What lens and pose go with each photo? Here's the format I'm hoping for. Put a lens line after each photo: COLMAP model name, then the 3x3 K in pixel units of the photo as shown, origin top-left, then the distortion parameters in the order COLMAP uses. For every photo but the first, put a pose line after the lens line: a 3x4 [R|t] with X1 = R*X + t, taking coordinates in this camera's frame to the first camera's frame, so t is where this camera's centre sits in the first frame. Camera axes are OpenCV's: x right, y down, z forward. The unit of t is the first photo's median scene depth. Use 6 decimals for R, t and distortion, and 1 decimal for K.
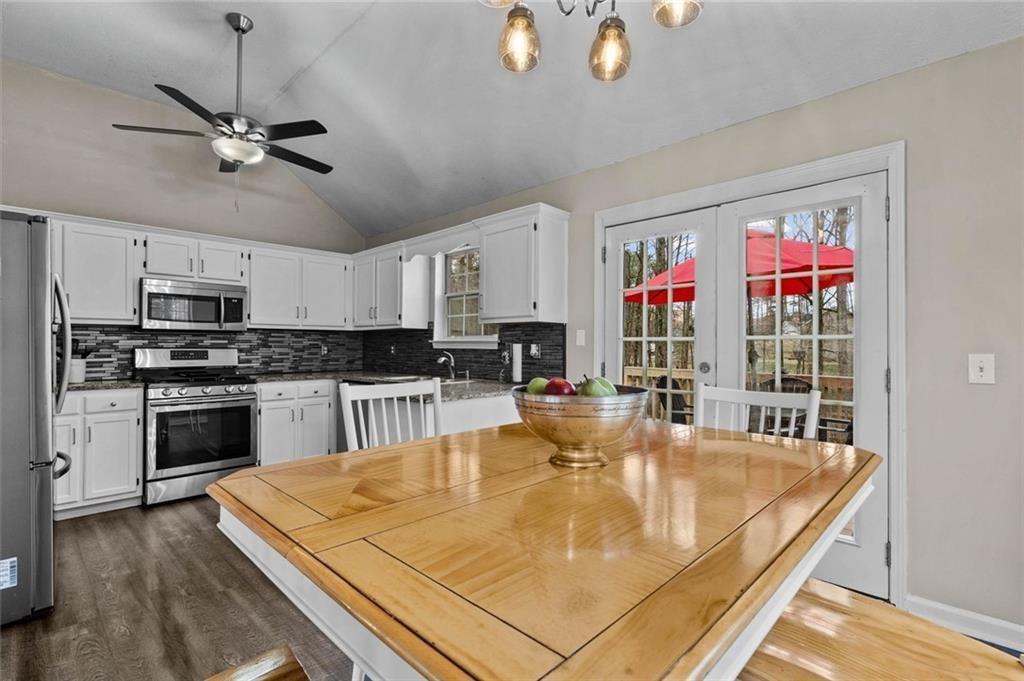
lens RADIAL K [[480.3, 0, 507.0], [0, 480.3, 340.8], [0, 0, 1]] dist [-0.003986, 0.002176]
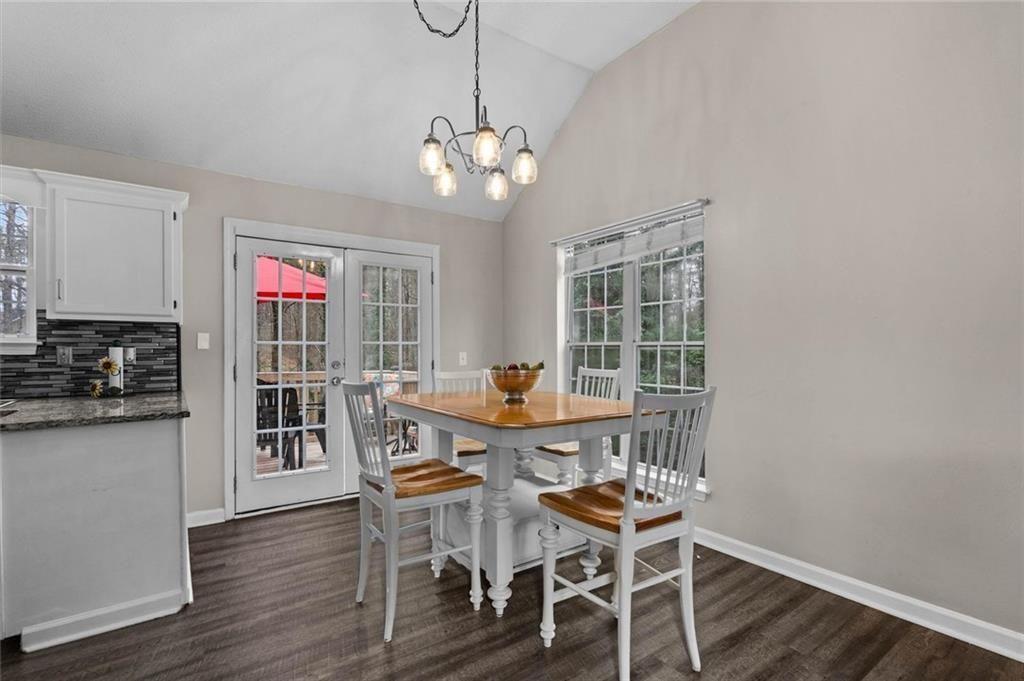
lens RADIAL K [[480.3, 0, 520.3], [0, 480.3, 346.7], [0, 0, 1]] dist [-0.003986, 0.002176]
pose [[0.169715, -0.000306, 0.985493, -0.573248], [-0.007020, 0.999974, 0.001519, -0.000397], [-0.985468, -0.007176, 0.169708, 0.170394]]
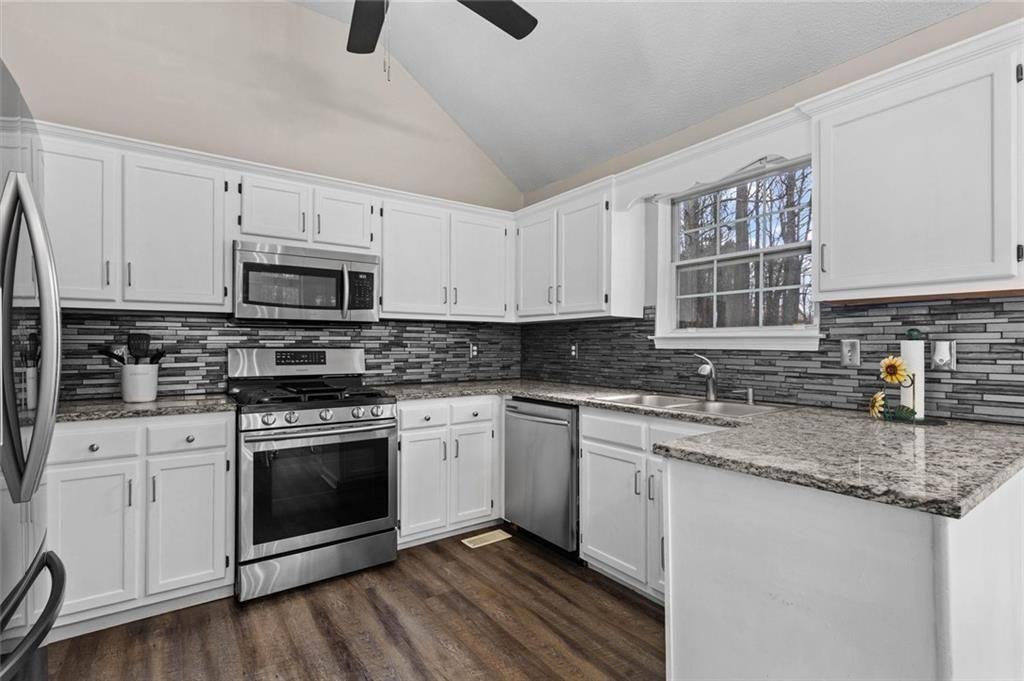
lens RADIAL K [[480.3, 0, 505.3], [0, 480.3, 340.9], [0, 0, 1]] dist [-0.003986, 0.002176]
pose [[0.984149, -0.000818, -0.177339, -0.261626], [0.001110, 0.999998, 0.001549, 0.004847], [0.177337, -0.001721, 0.984149, 0.389093]]
